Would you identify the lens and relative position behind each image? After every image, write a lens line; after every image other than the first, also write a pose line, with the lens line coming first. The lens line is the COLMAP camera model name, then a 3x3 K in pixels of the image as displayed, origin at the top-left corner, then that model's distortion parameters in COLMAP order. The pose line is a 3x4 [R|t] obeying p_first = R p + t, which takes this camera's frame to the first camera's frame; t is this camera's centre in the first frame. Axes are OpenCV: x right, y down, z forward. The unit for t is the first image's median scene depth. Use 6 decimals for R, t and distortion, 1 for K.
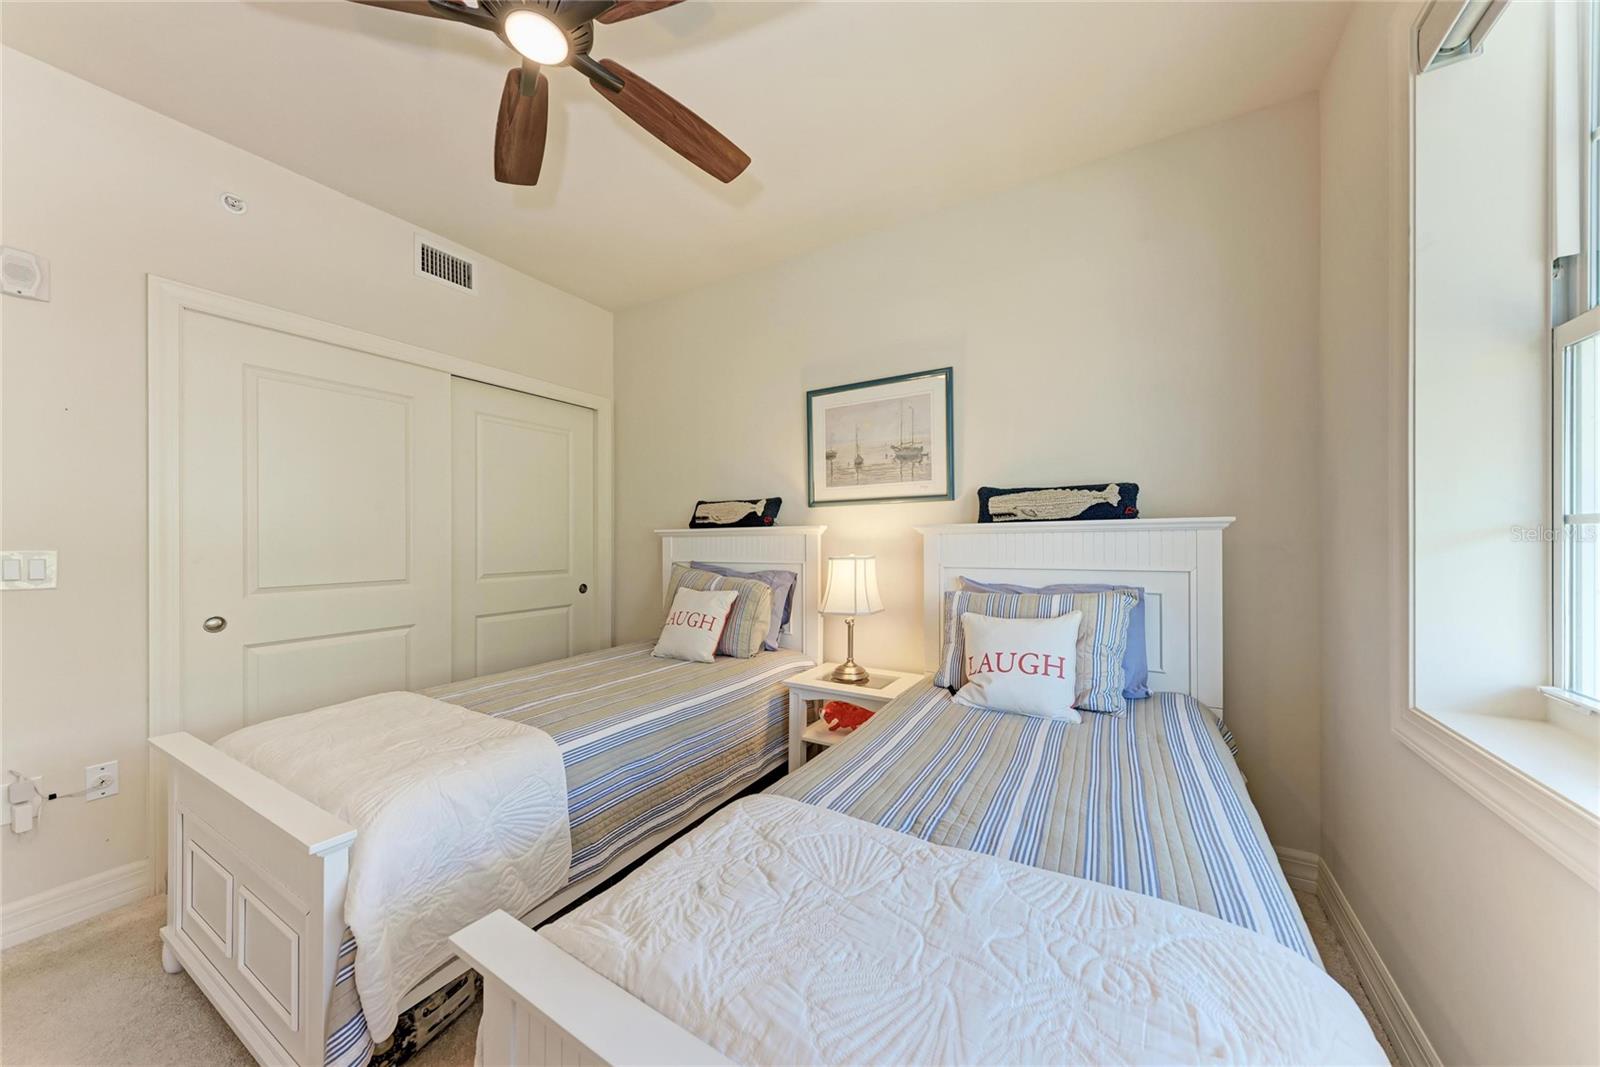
lens RADIAL K [[551.6, 0, 804.8], [0, 551.6, 535.8], [0, 0, 1]] dist [0.011567, -0.002393]
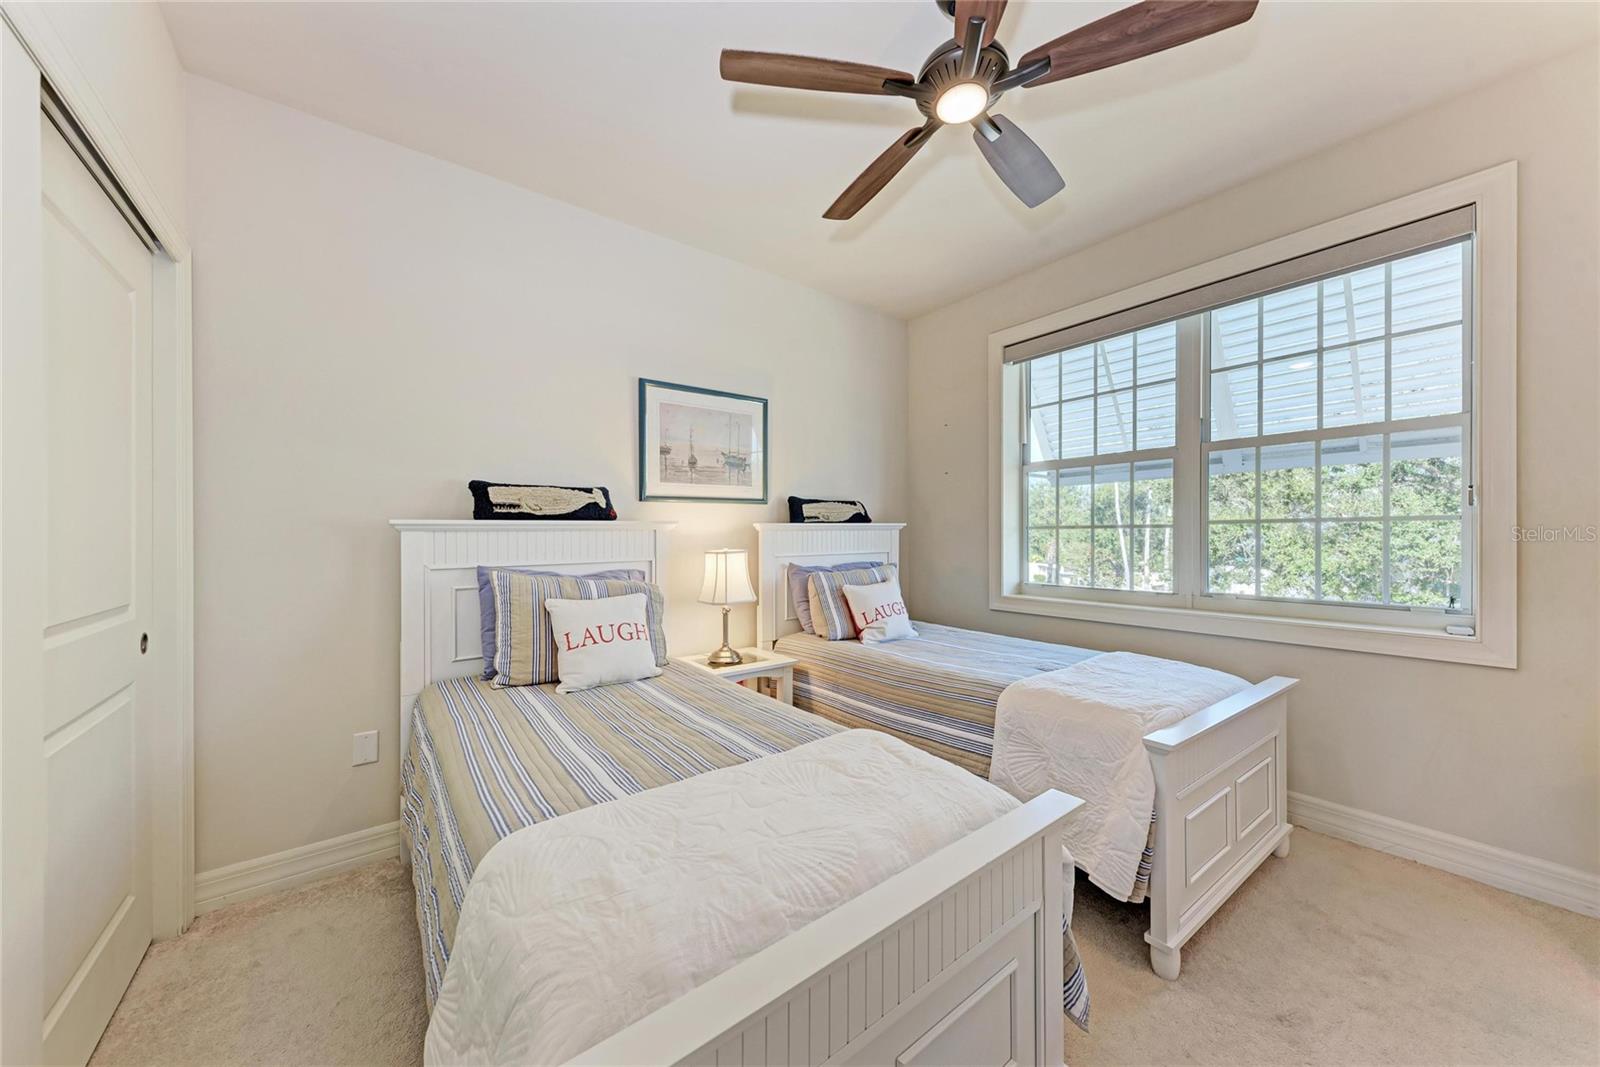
lens RADIAL K [[551.6, 0, 814.8], [0, 551.6, 537.1], [0, 0, 1]] dist [0.011567, -0.002393]
pose [[0.365084, -0.001133, 0.930974, -0.825443], [-0.001761, 0.999997, 0.001908, 0.008052], [-0.930973, -0.002336, 0.365080, 0.410876]]
